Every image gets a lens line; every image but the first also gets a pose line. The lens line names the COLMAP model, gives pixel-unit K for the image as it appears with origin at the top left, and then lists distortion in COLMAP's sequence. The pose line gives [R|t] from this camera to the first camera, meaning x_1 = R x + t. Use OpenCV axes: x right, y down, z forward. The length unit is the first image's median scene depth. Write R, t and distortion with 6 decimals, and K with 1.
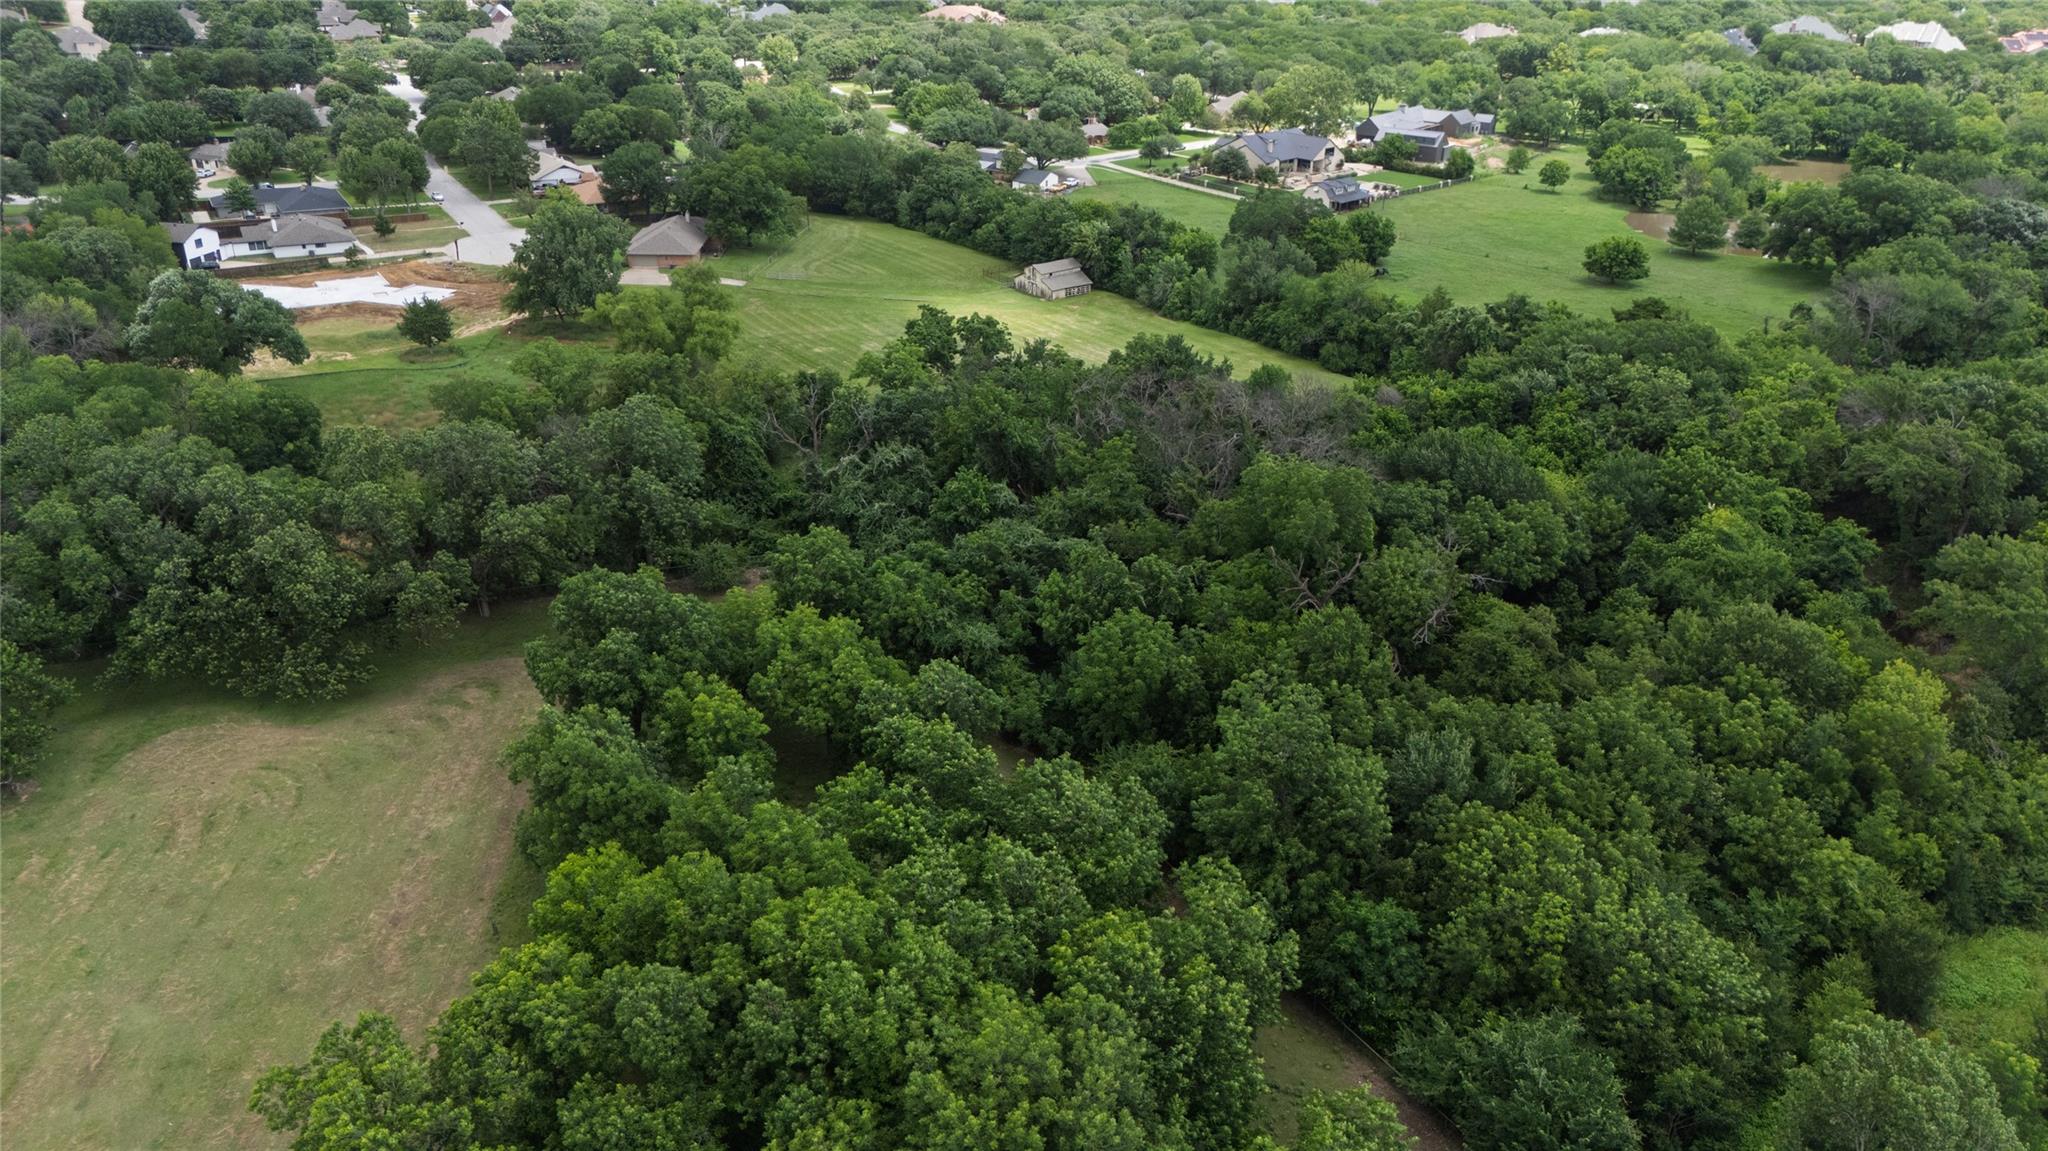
lens RADIAL K [[1658.4, 0, 973.1], [0, 1658.4, 578.3], [0, 0, 1]] dist [0.113422, -0.093409]
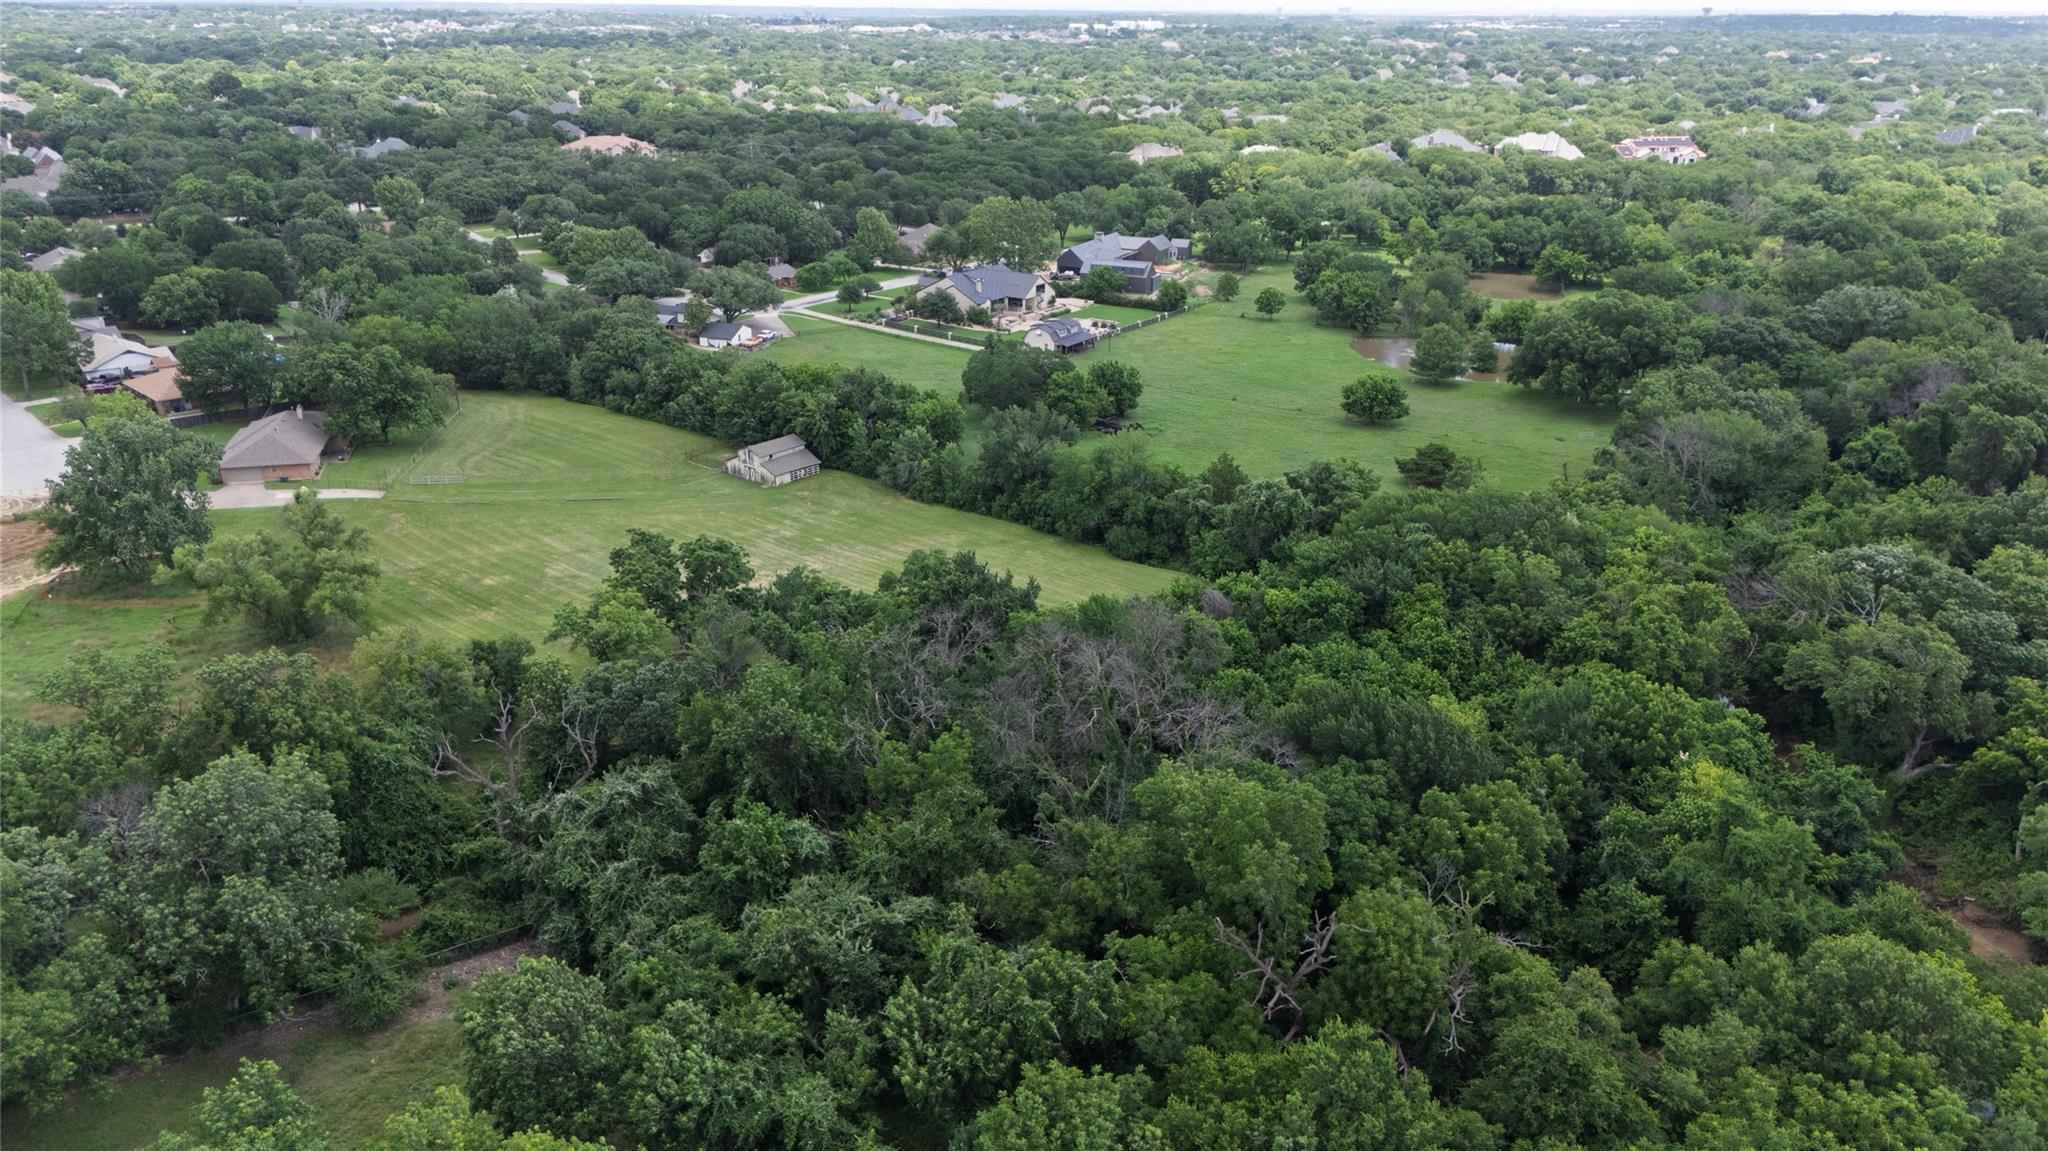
lens RADIAL K [[1658.4, 0, 973.1], [0, 1658.4, 578.3], [0, 0, 1]] dist [0.113422, -0.093409]
pose [[0.976872, -0.080259, 0.198188, -0.018628], [0.092584, 0.994255, -0.053710, -0.051786], [-0.192739, 0.070817, 0.978691, 0.127748]]
